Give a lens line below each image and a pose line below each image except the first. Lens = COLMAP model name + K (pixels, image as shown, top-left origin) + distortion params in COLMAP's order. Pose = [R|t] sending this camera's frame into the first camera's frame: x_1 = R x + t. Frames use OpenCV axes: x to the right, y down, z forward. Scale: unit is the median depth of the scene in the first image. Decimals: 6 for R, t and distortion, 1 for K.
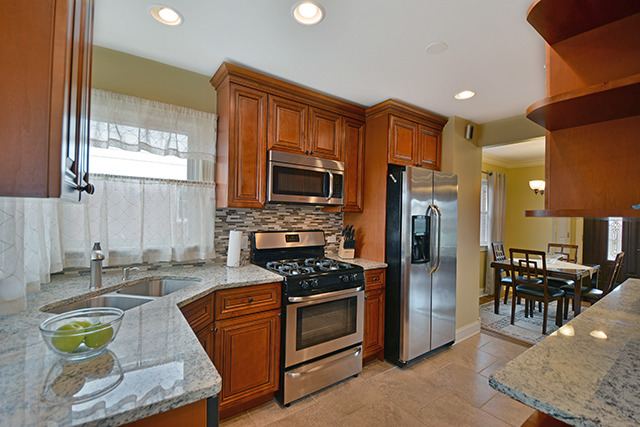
lens RADIAL K [[281.3, 0, 319.6], [0, 281.3, 214.1], [0, 0, 1]] dist [-0.007336, -0.005228]
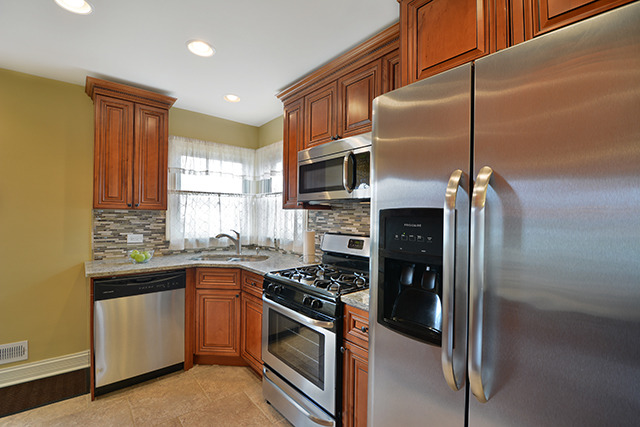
lens RADIAL K [[281.3, 0, 319.3], [0, 281.3, 213.2], [0, 0, 1]] dist [-0.007336, -0.005228]
pose [[0.098293, -0.029210, -0.994729, 0.746659], [-0.010990, 0.999476, -0.030436, 0.024147], [0.995097, 0.013923, 0.097921, 0.861767]]
